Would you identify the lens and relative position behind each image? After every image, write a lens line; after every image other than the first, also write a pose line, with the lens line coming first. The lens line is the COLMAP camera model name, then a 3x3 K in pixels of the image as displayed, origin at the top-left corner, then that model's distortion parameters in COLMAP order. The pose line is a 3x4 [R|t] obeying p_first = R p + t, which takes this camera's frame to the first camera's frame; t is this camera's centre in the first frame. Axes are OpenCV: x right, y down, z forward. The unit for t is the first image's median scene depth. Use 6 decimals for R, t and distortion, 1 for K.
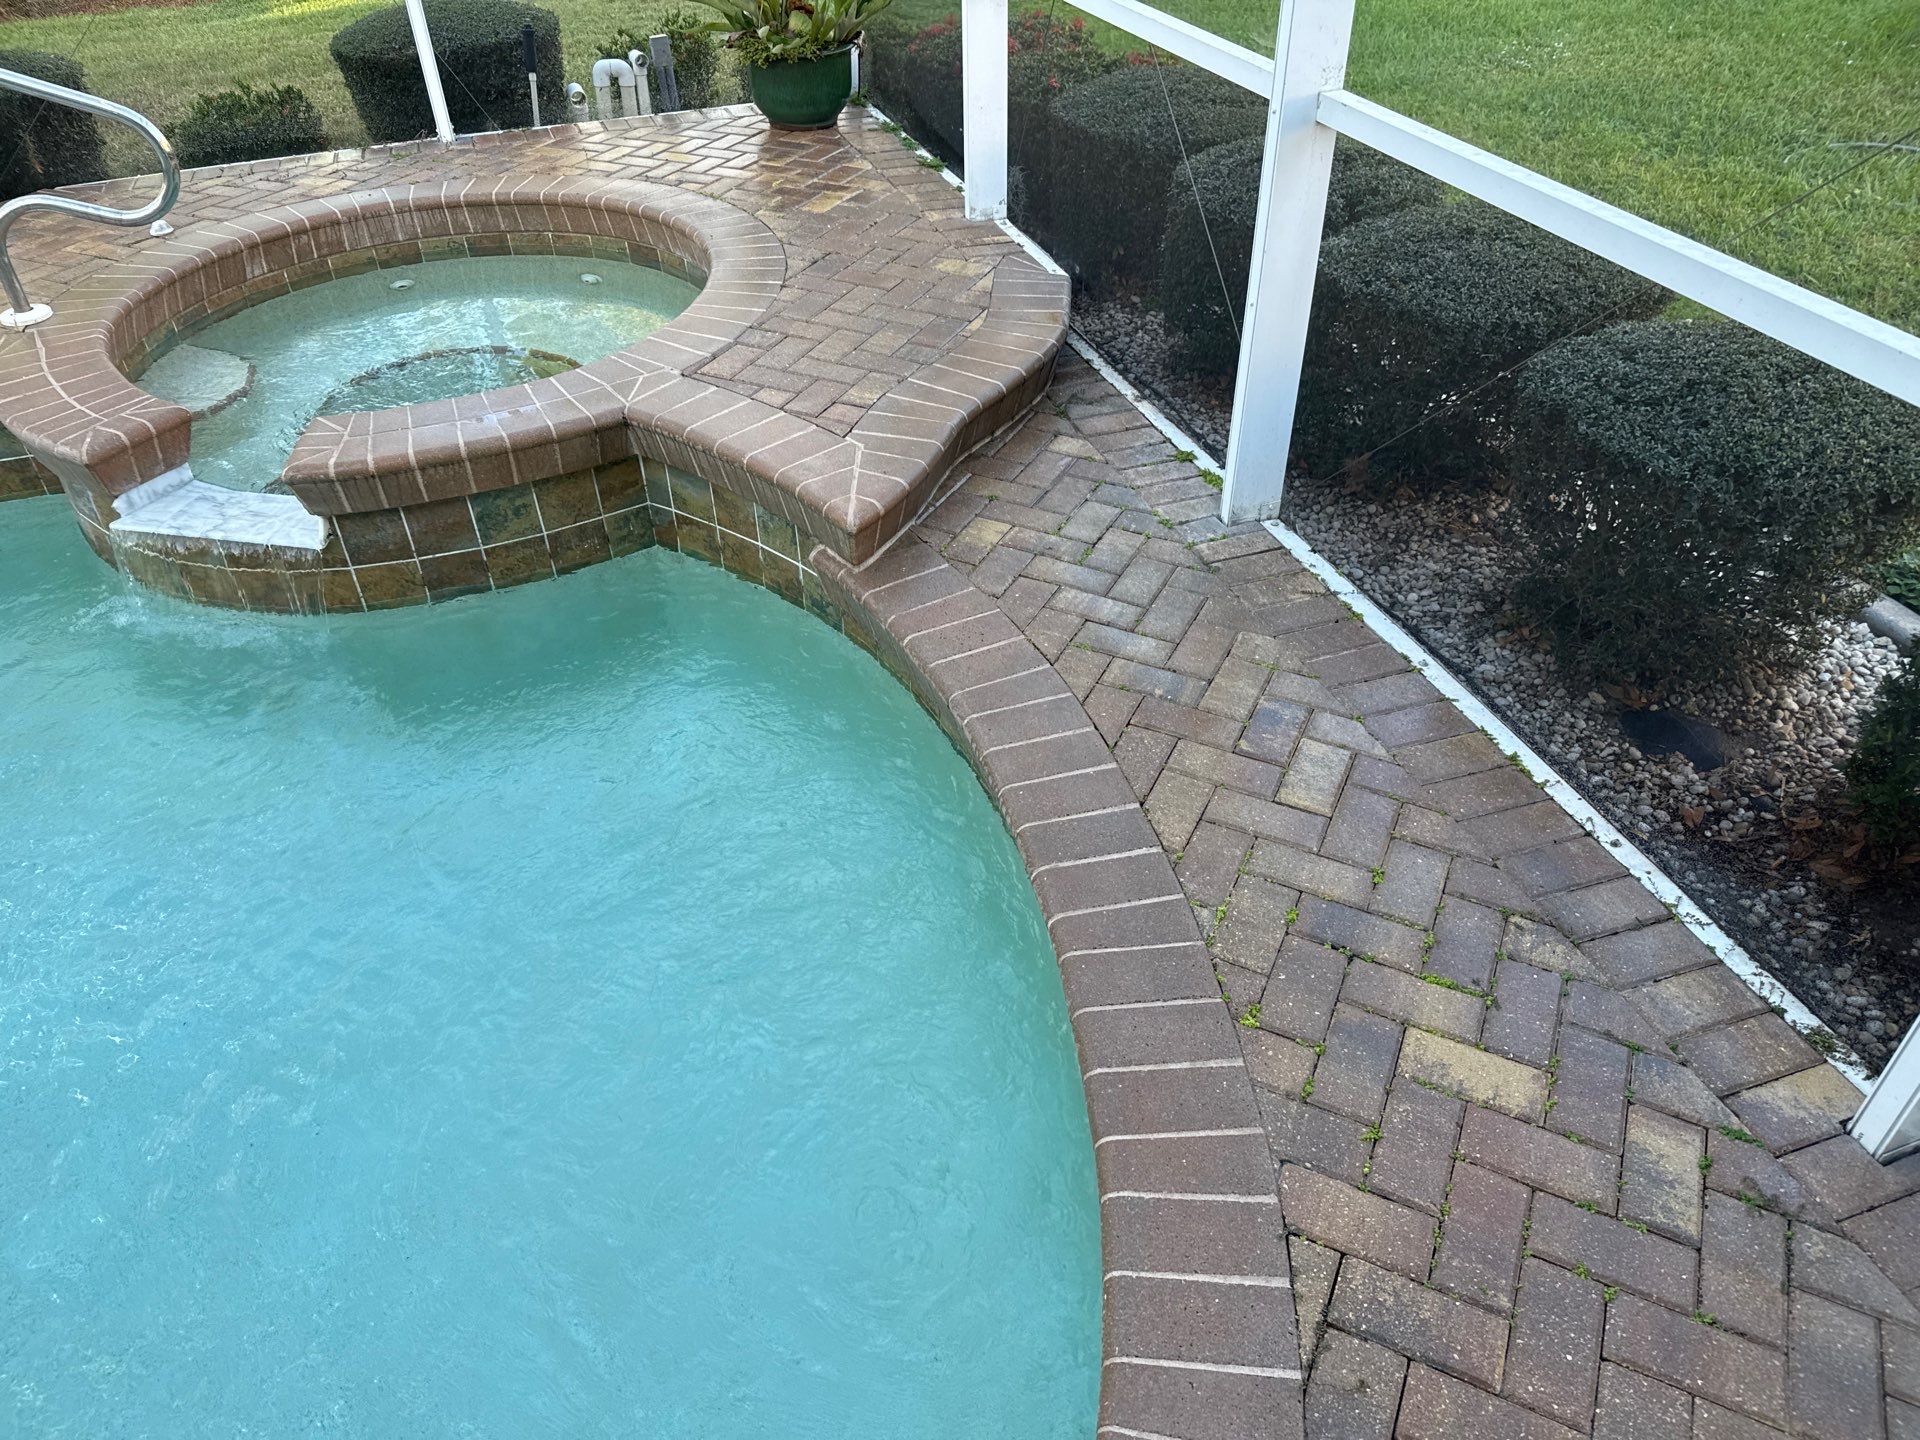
lens RADIAL K [[1342.7, 0, 965.4], [0, 1342.7, 721.5], [0, 0, 1]] dist [0.020861, -0.032161]
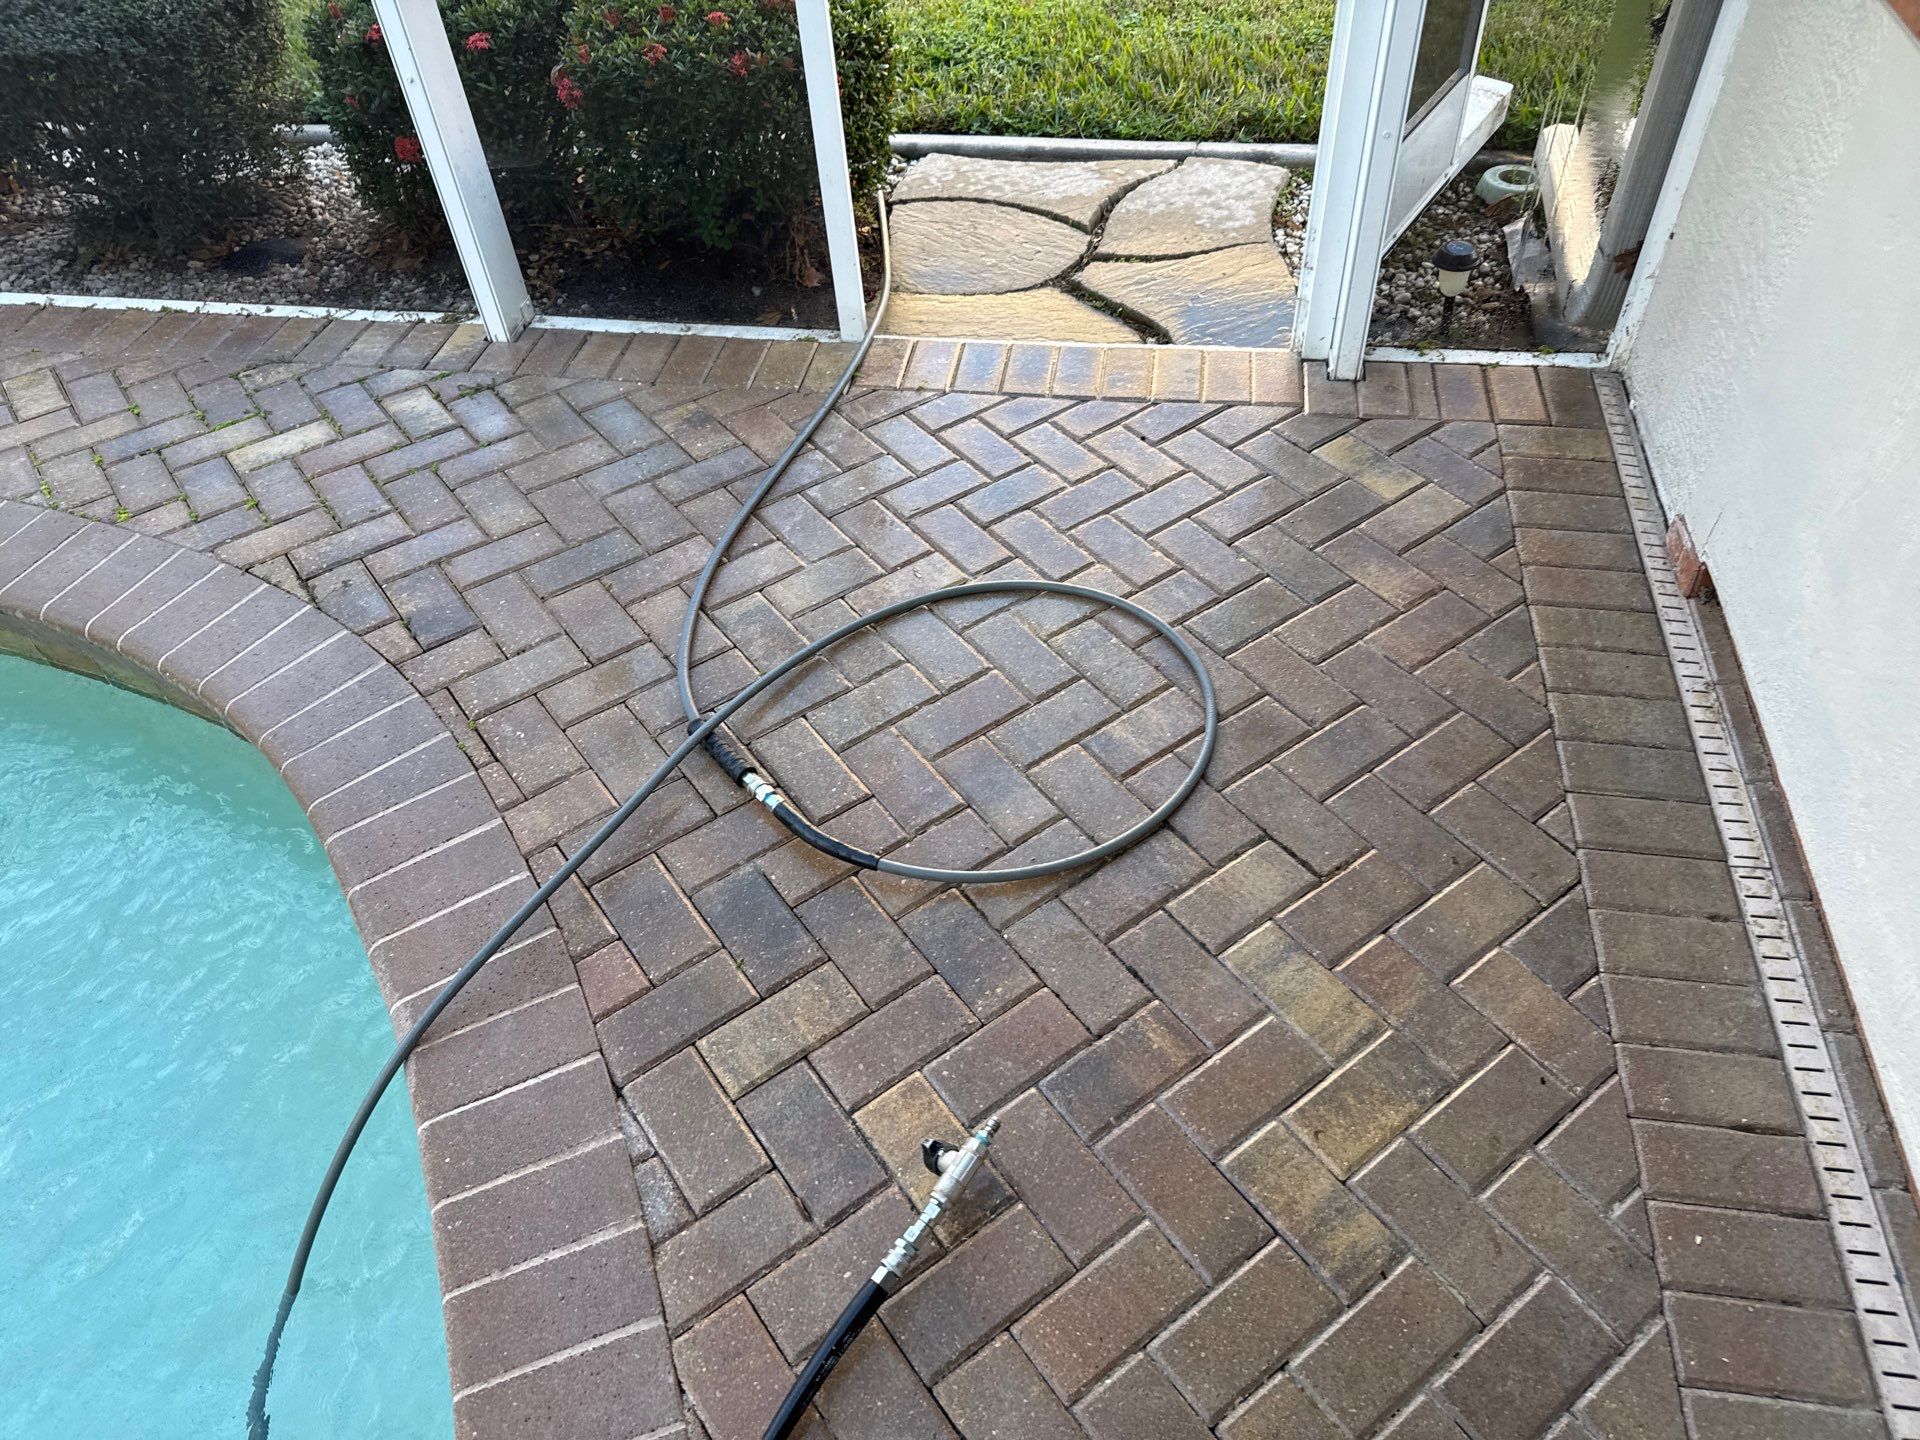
lens RADIAL K [[1342.7, 0, 966.5], [0, 1342.7, 716.3], [0, 0, 1]] dist [0.020861, -0.032161]
pose [[0.467858, -0.646849, 0.602243, -0.286232], [0.580808, 0.738645, 0.342148, 0.370651], [-0.666162, 0.189711, 0.721276, -0.384275]]
